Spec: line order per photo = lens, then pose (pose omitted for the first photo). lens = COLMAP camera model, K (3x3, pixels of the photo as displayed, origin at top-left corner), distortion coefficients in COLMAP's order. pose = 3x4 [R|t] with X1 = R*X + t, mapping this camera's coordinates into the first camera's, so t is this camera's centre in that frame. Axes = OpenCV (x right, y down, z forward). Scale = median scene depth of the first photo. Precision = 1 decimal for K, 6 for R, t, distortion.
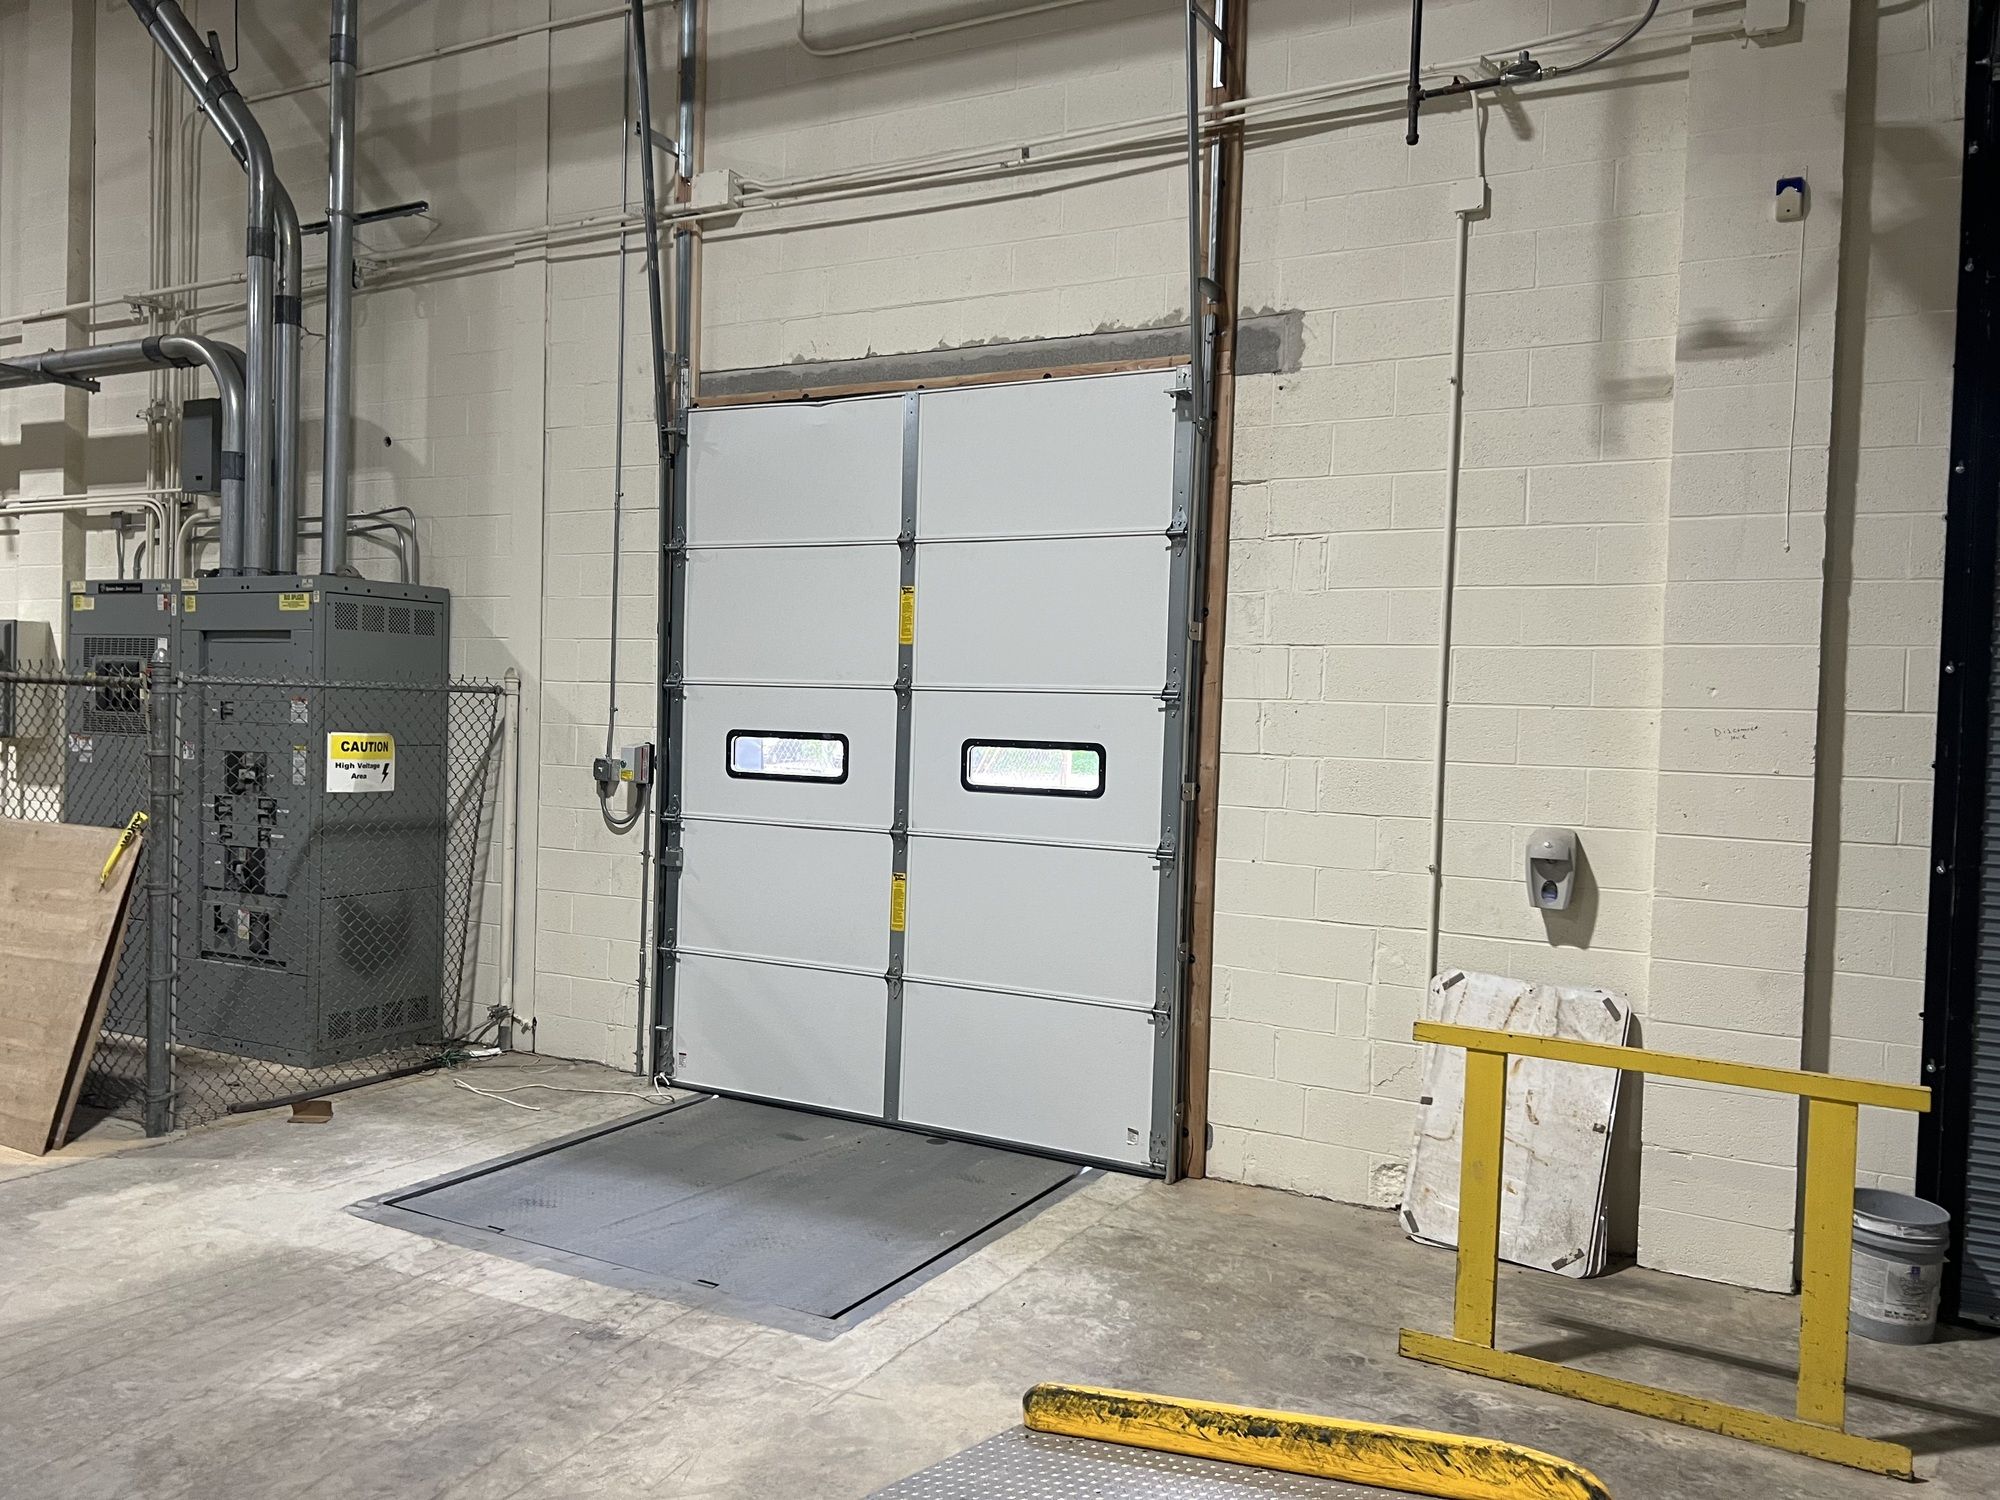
lens RADIAL K [[1504.3, 0, 1005.6], [0, 1504.3, 754.0], [0, 0, 1]] dist [0.030683, -0.039999]
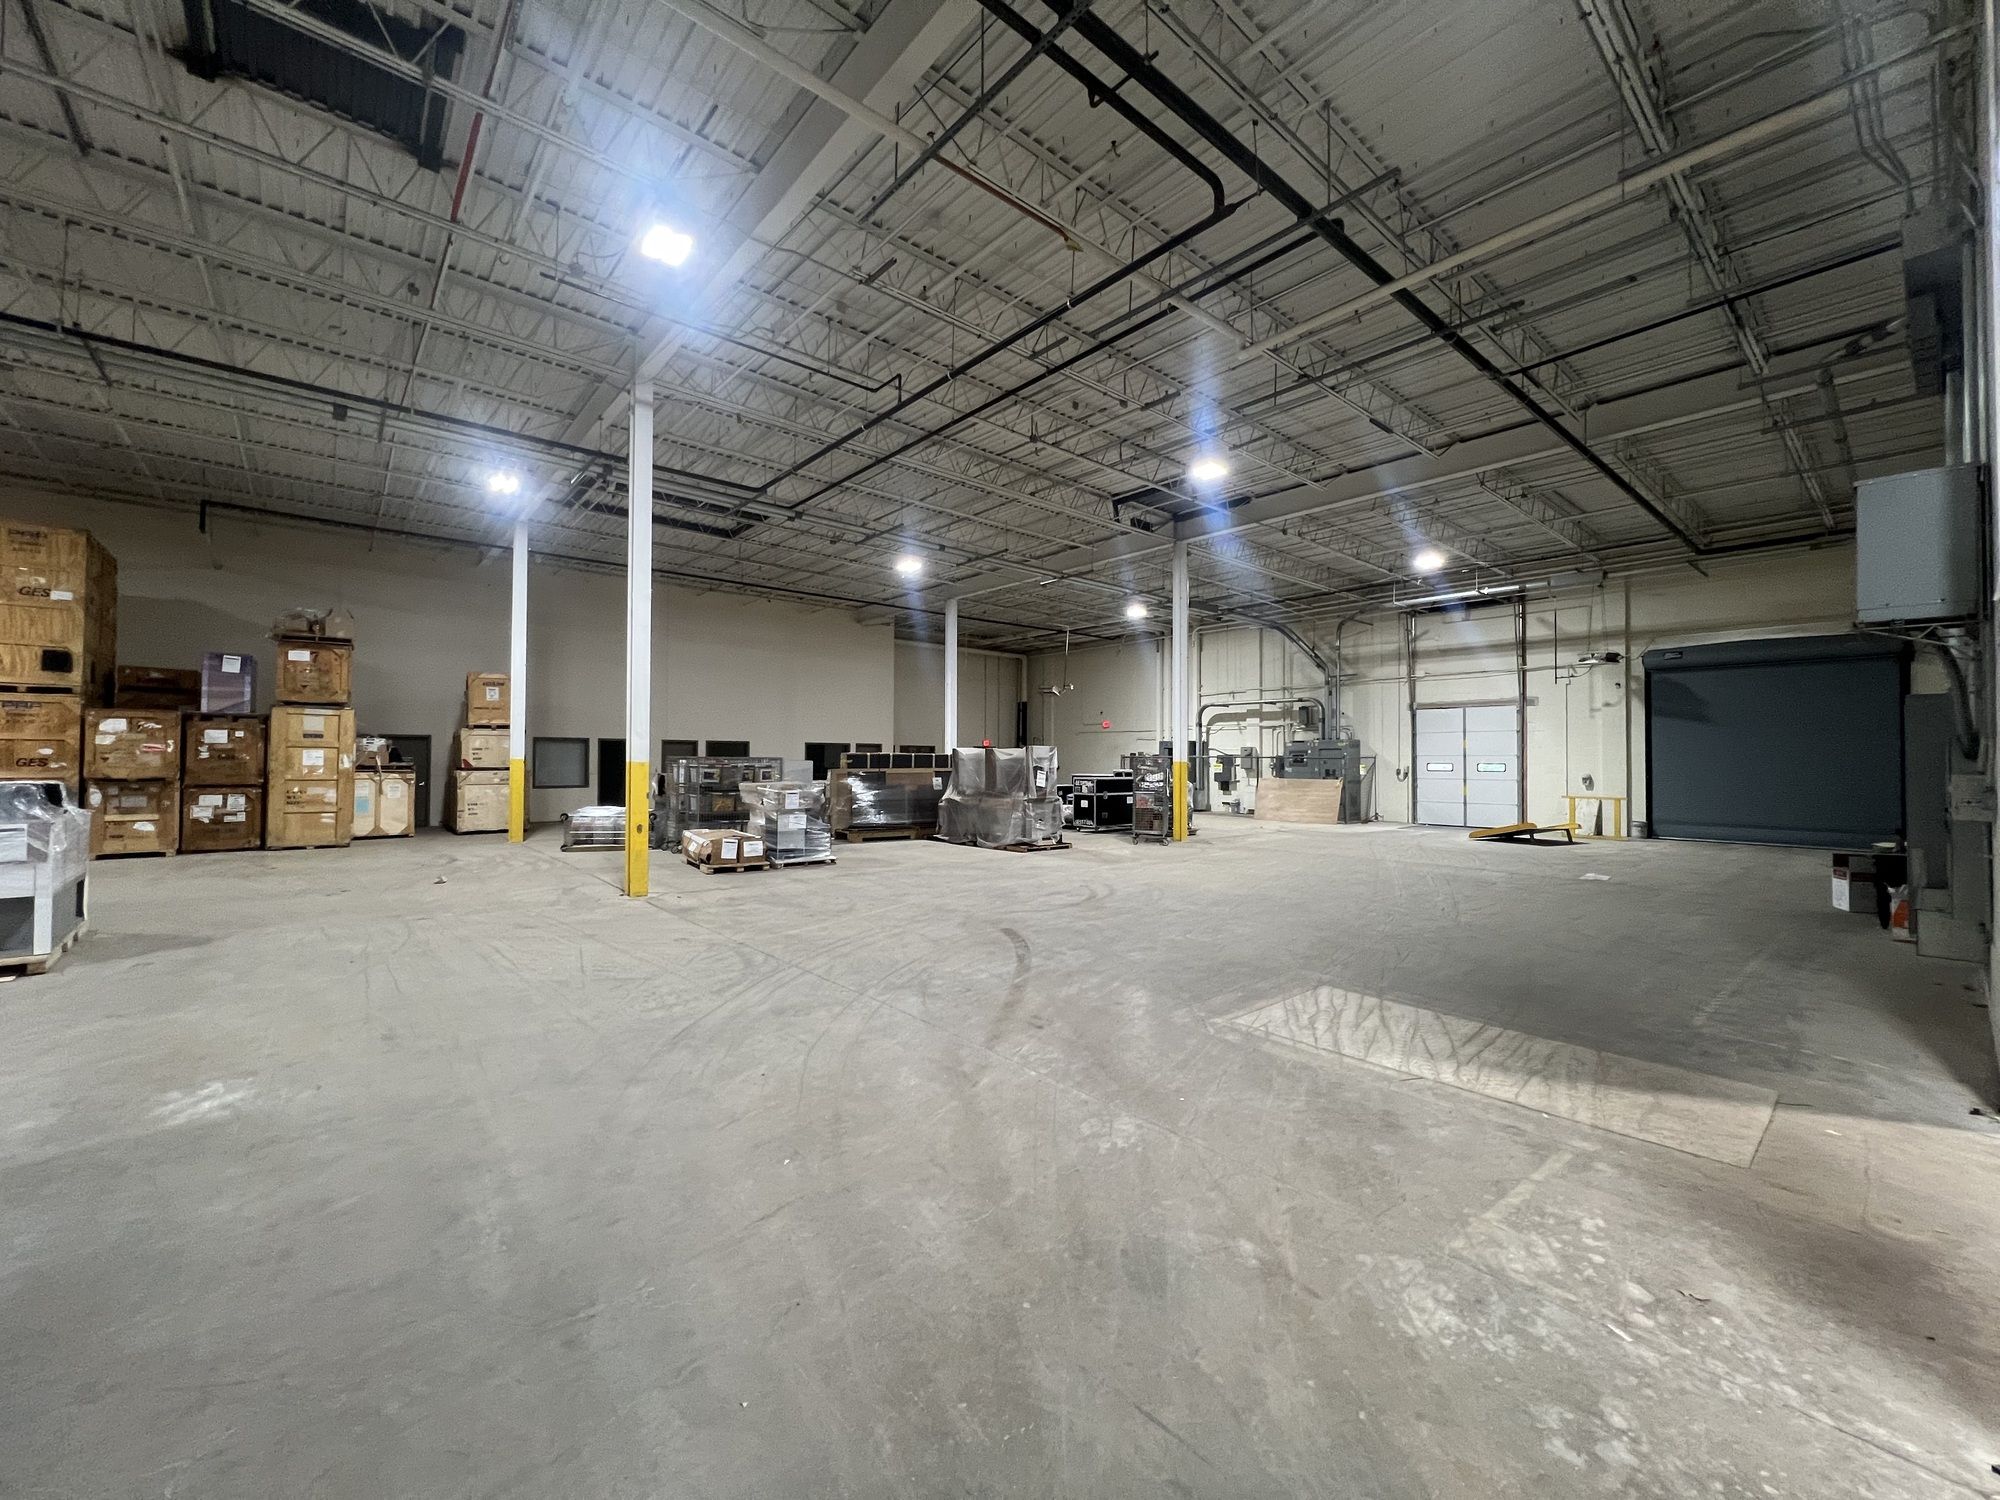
lens RADIAL K [[801.5, 0, 1001.0], [0, 801.5, 745.4], [0, 0, 1]] dist [-0.002529, 0.000673]
pose [[0.934665, -0.030079, -0.354255, -0.884697], [0.010265, 0.998282, -0.057678, 0.110870], [0.355382, 0.050273, 0.933368, -3.573963]]
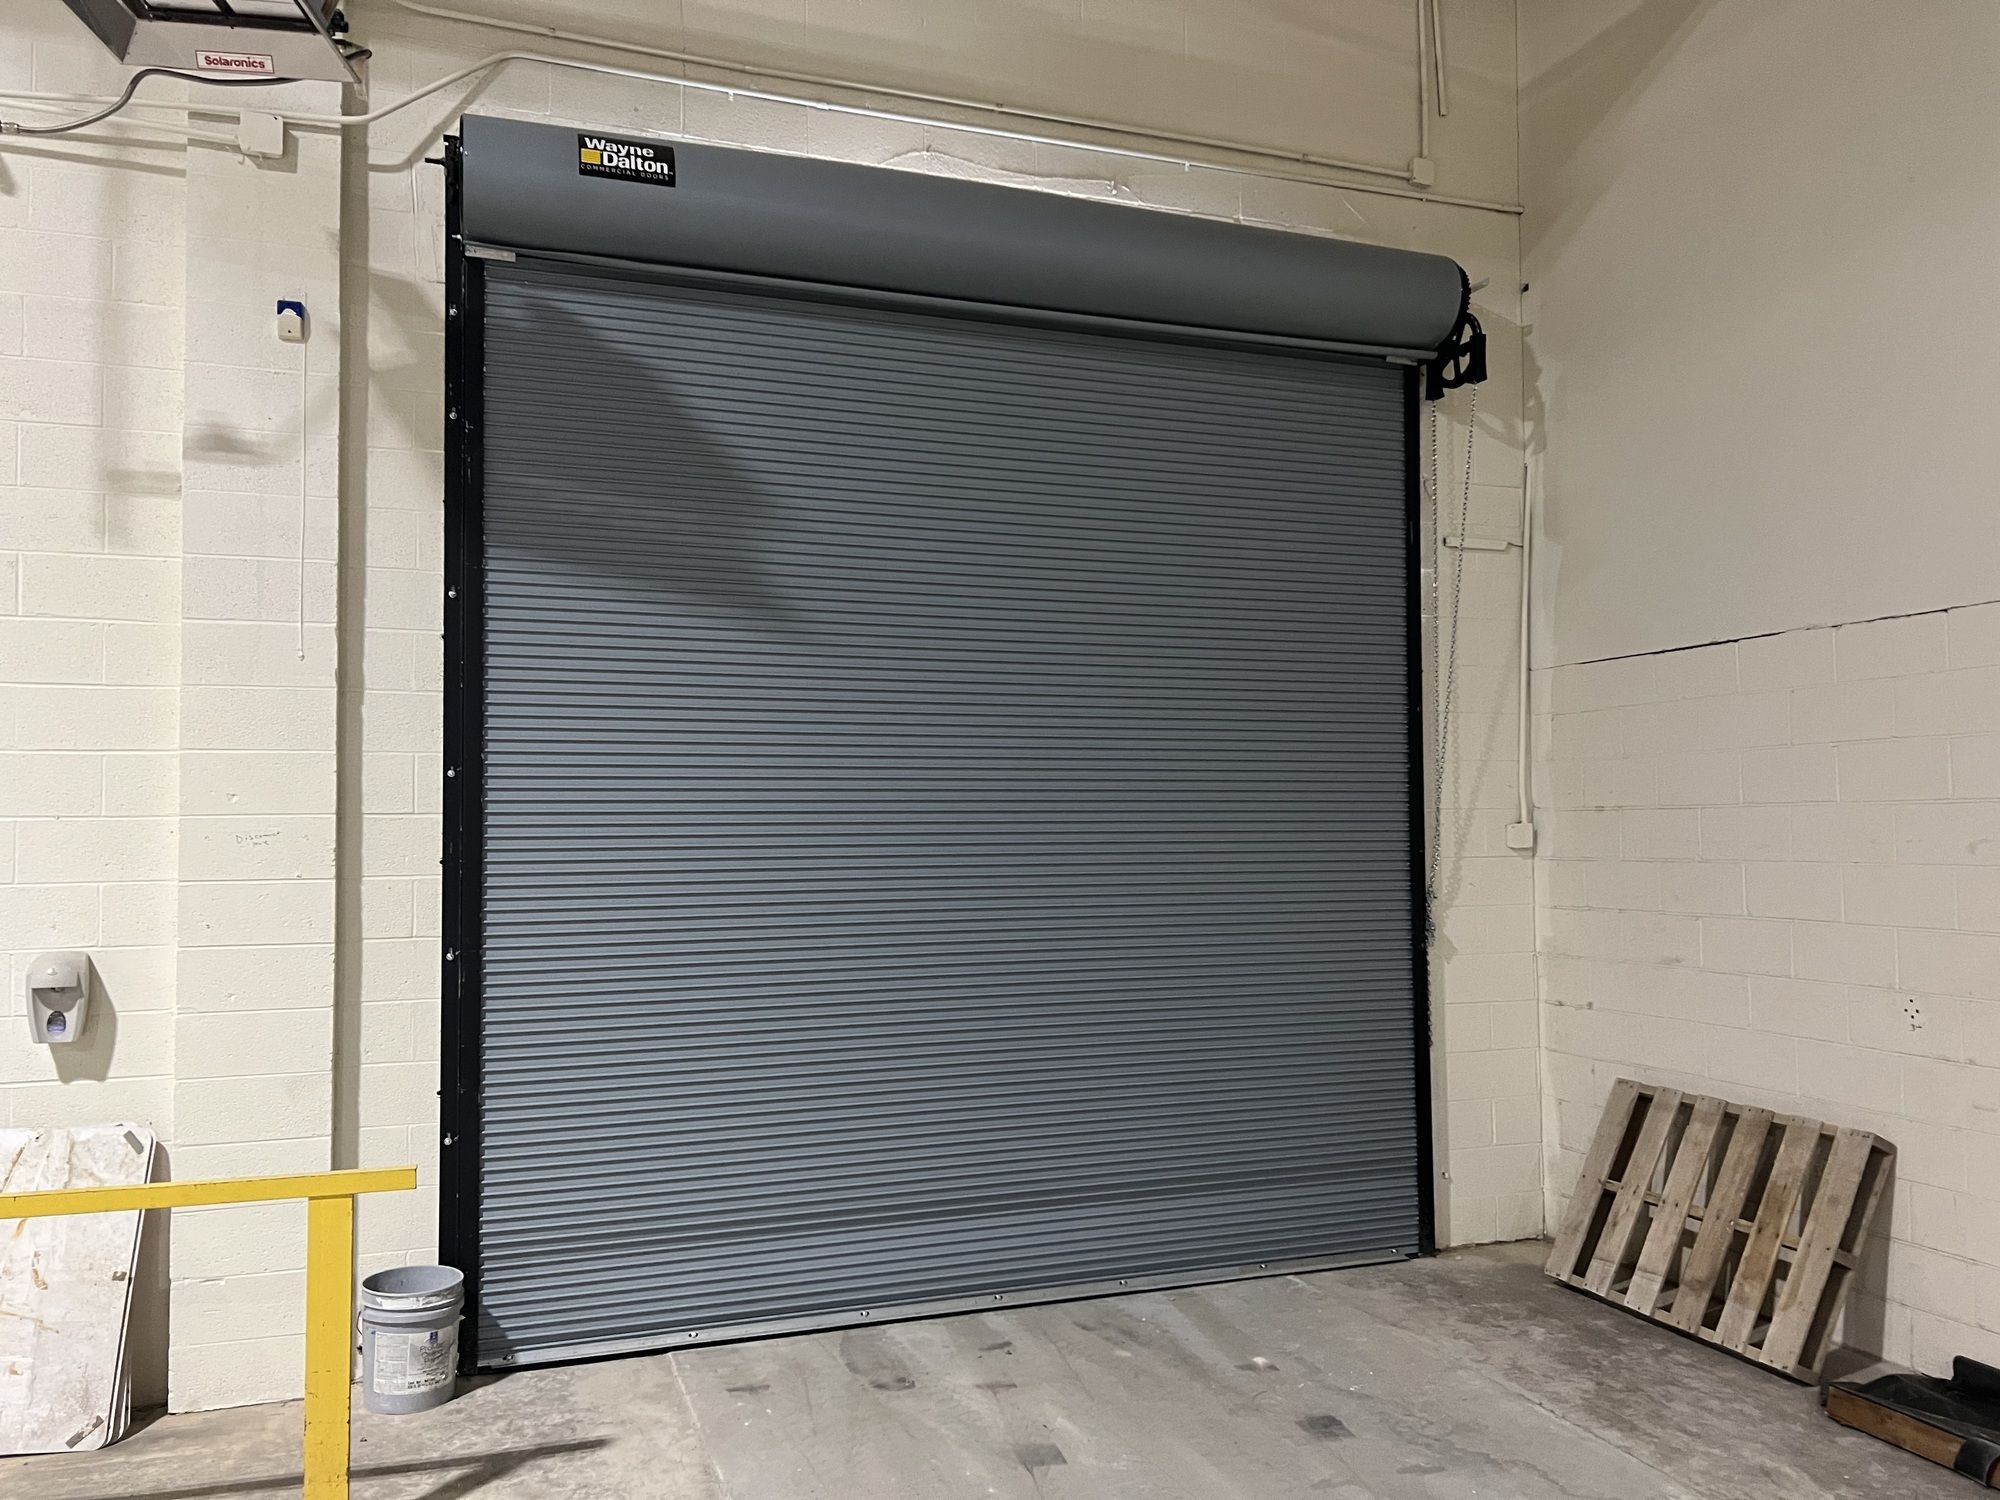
lens RADIAL K [[1504.3, 0, 1010.3], [0, 1504.3, 764.1], [0, 0, 1]] dist [0.030683, -0.039999]
pose [[0.657297, -0.004339, 0.753619, 0.059667], [0.048527, 0.998152, -0.036577, -0.002679], [-0.752068, 0.060612, 0.656293, -0.028674]]
